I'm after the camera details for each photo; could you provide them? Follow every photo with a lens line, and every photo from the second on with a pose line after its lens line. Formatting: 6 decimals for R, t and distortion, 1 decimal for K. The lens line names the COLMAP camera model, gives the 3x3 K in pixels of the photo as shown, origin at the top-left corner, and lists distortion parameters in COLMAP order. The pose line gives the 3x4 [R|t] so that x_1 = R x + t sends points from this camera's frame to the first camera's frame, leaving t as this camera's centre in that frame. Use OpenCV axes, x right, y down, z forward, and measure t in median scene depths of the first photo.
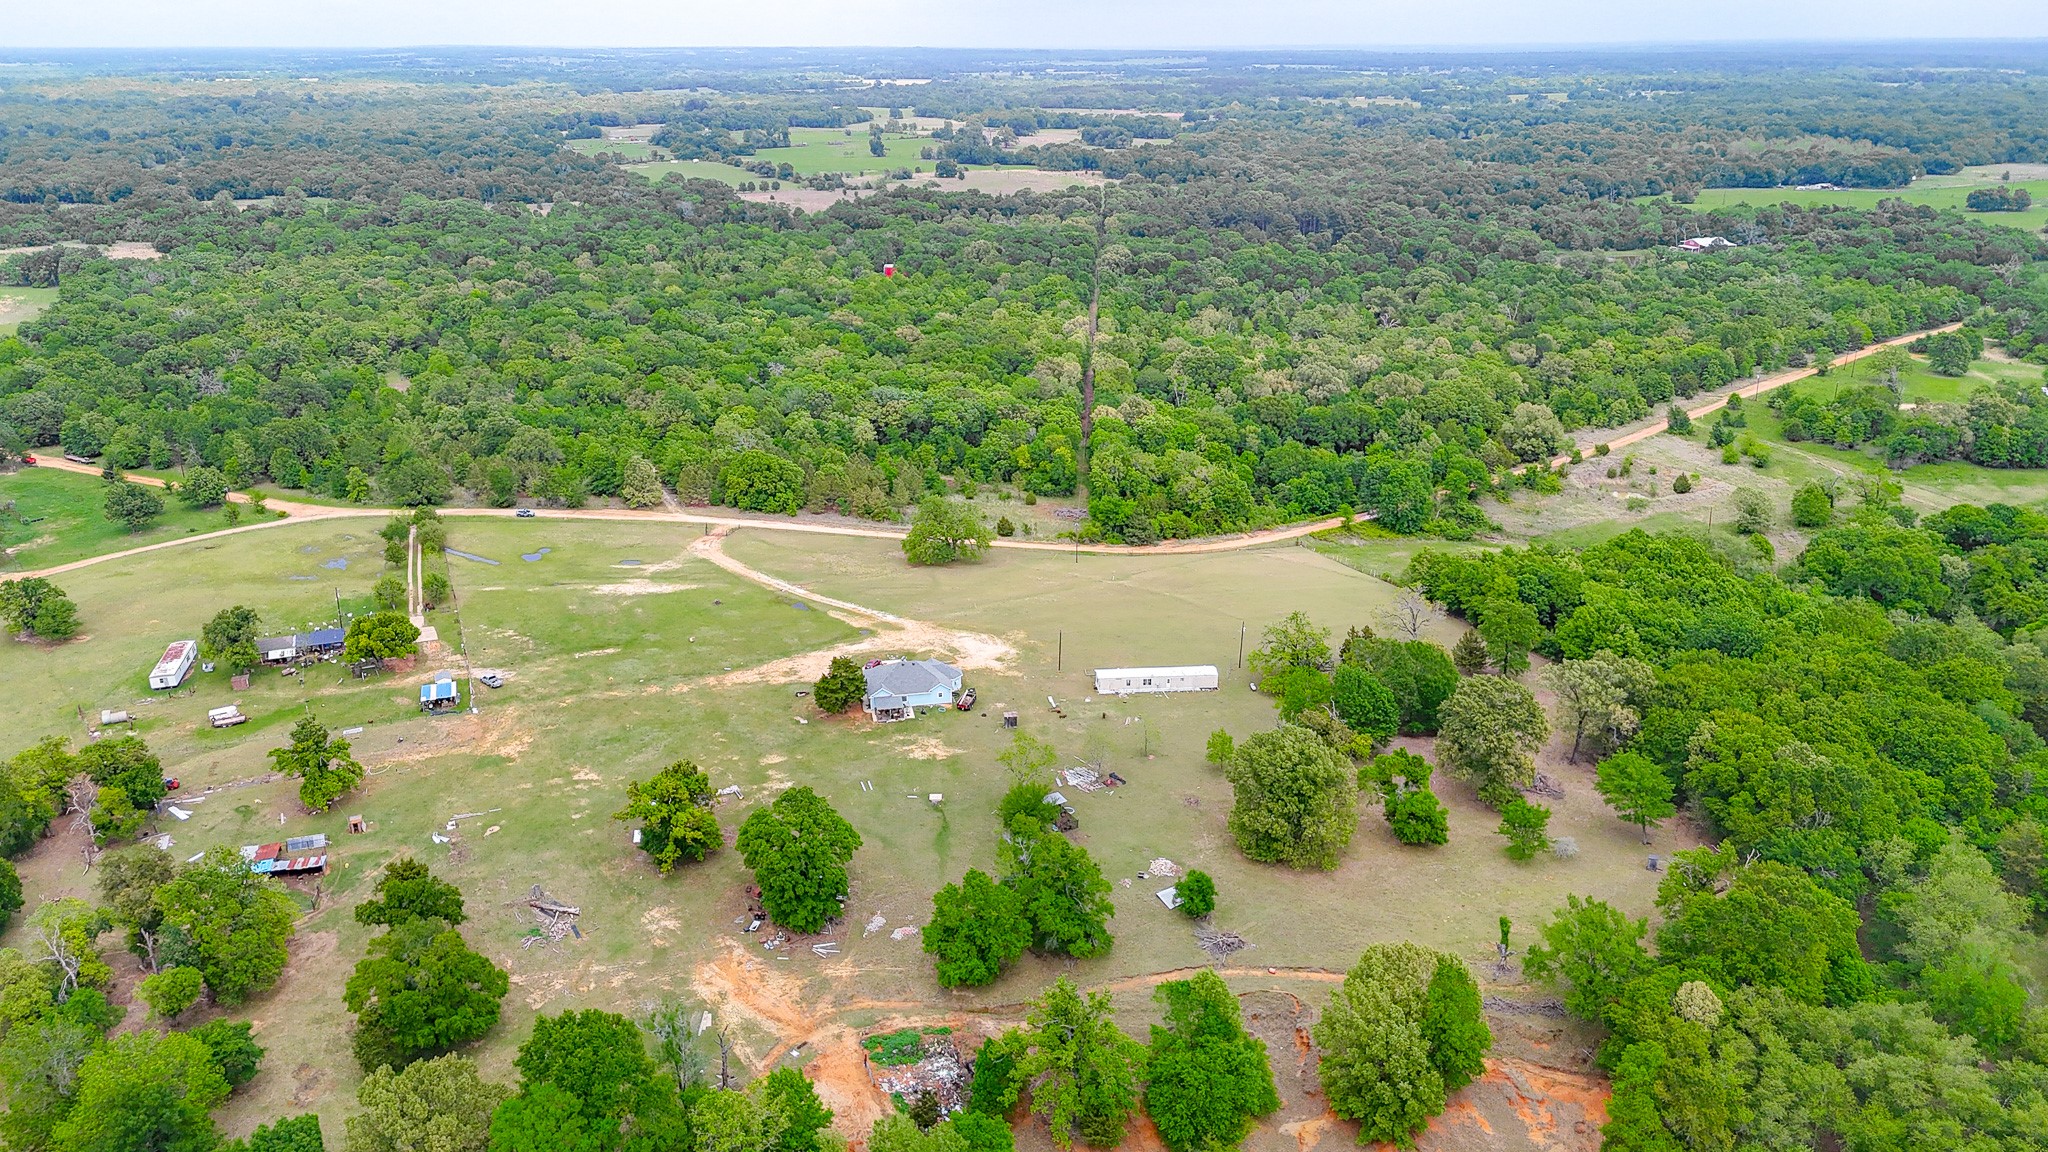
lens RADIAL K [[1504.9, 0, 1019.3], [0, 1504.9, 576.1], [0, 0, 1]] dist [0.092029, -0.158311]
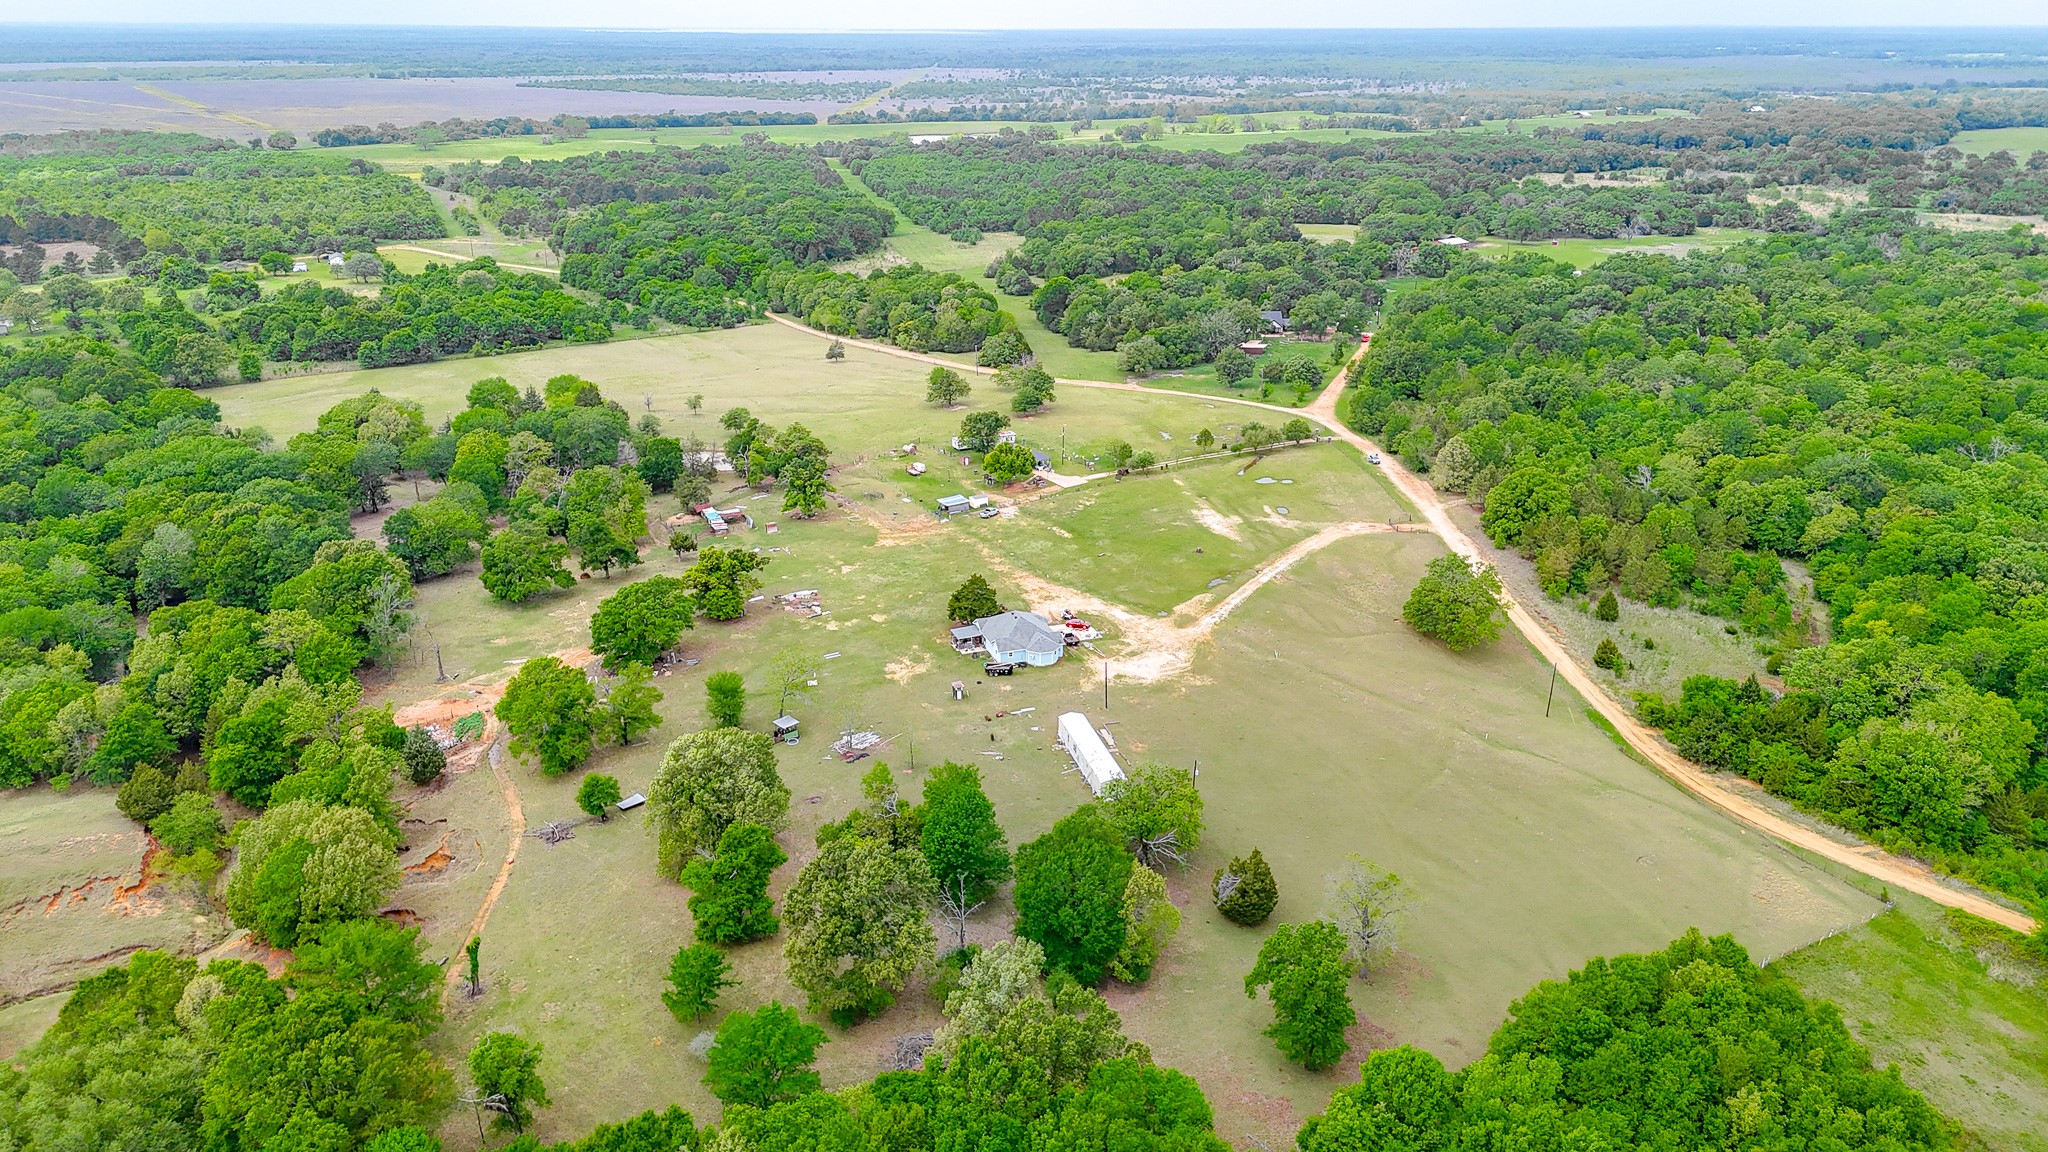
lens RADIAL K [[1515.3, 0, 1018.0], [0, 1515.3, 576.1], [0, 0, 1]] dist [0.073256, -0.070044]
pose [[0.146016, 0.341333, -0.928532, 0.606627], [-0.330227, 0.901573, 0.279493, -0.175547], [0.932539, 0.265816, 0.244361, 0.546325]]
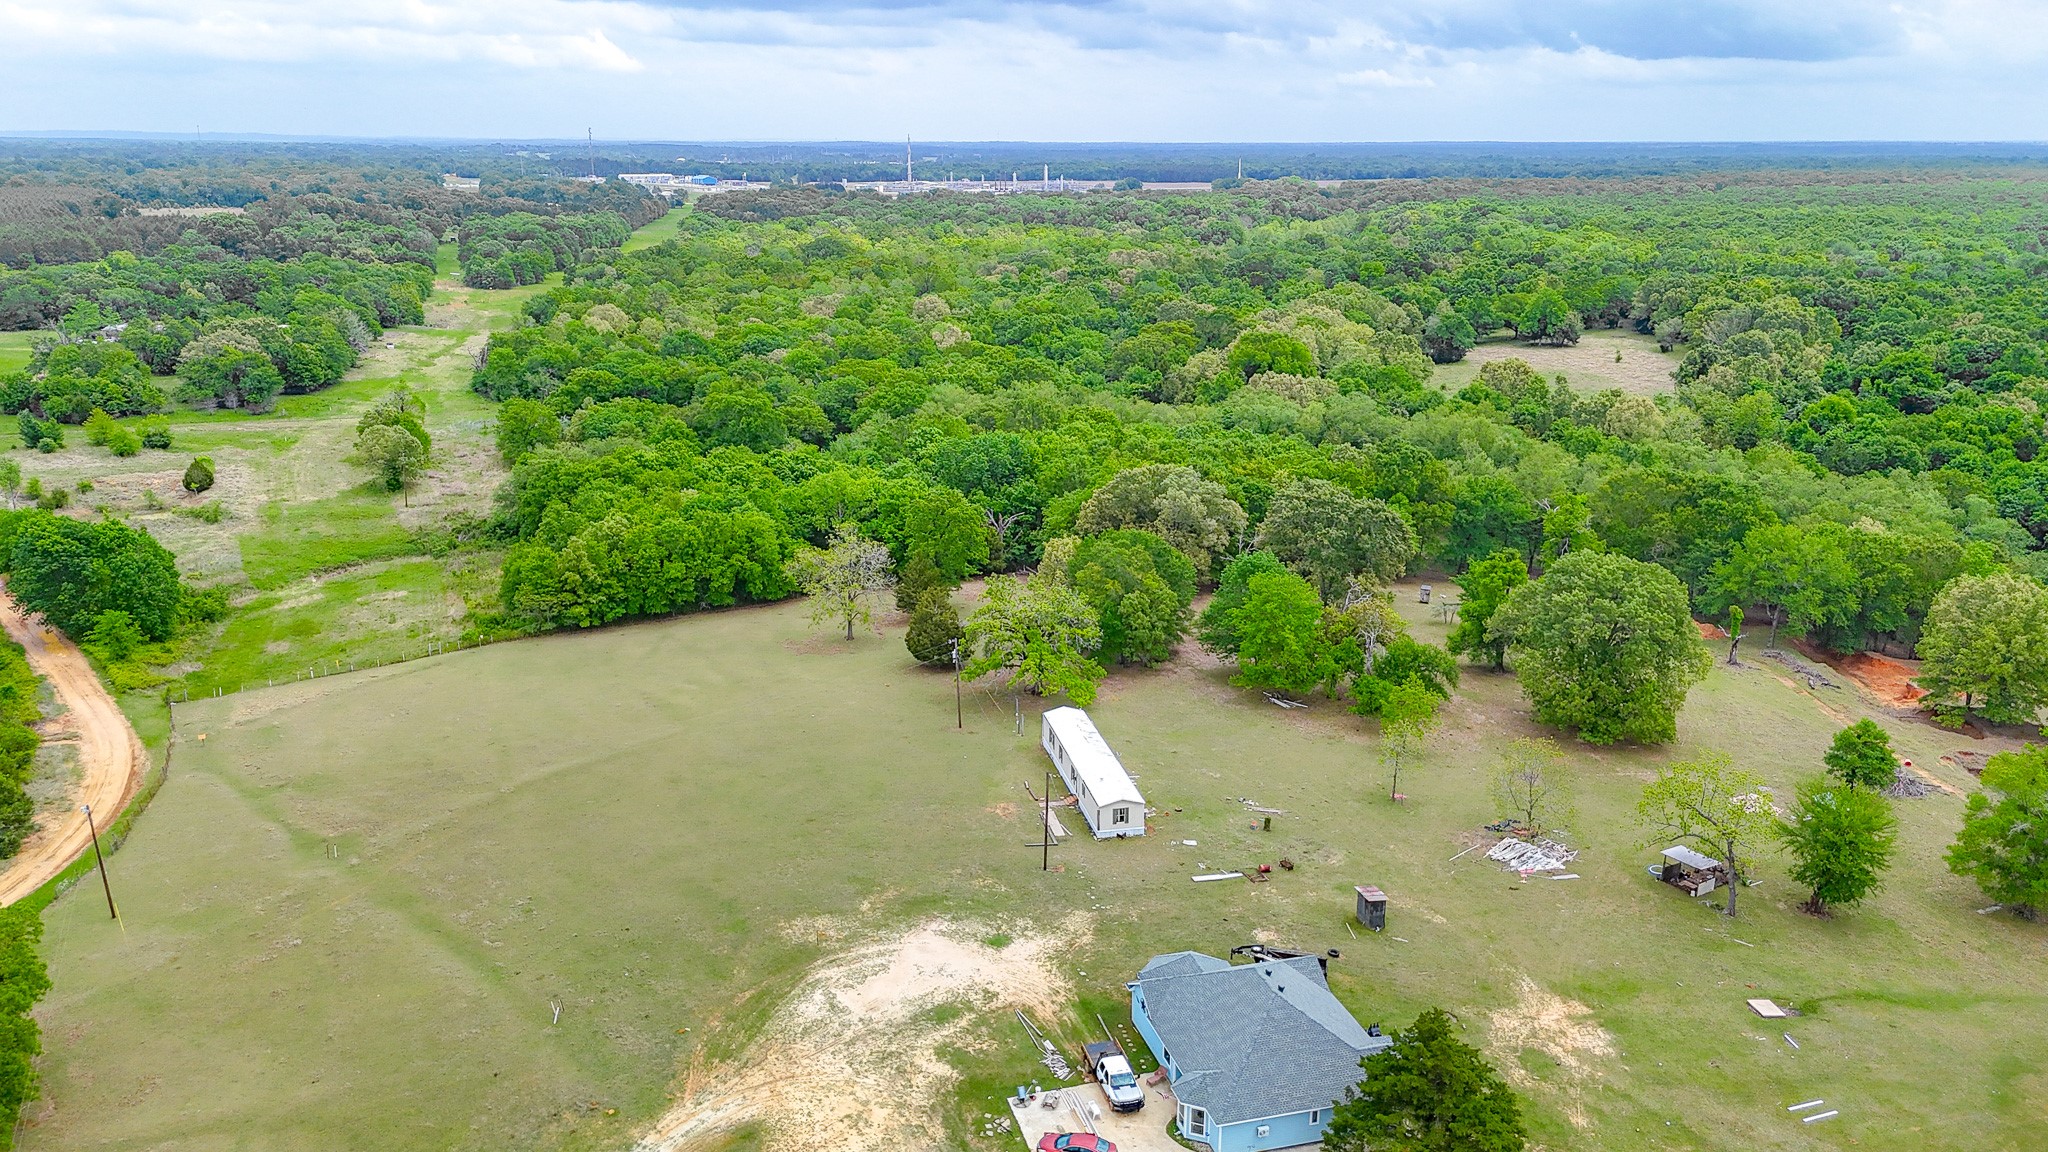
lens RADIAL K [[1516.1, 0, 1024.0], [0, 1516.1, 576.0], [0, 0, 1]] dist [0.069524, -0.065982]
pose [[-0.092246, -0.268910, 0.958738, -0.269881], [0.333047, 0.899056, 0.284214, -0.100672], [-0.938387, 0.345522, 0.006625, 0.738940]]
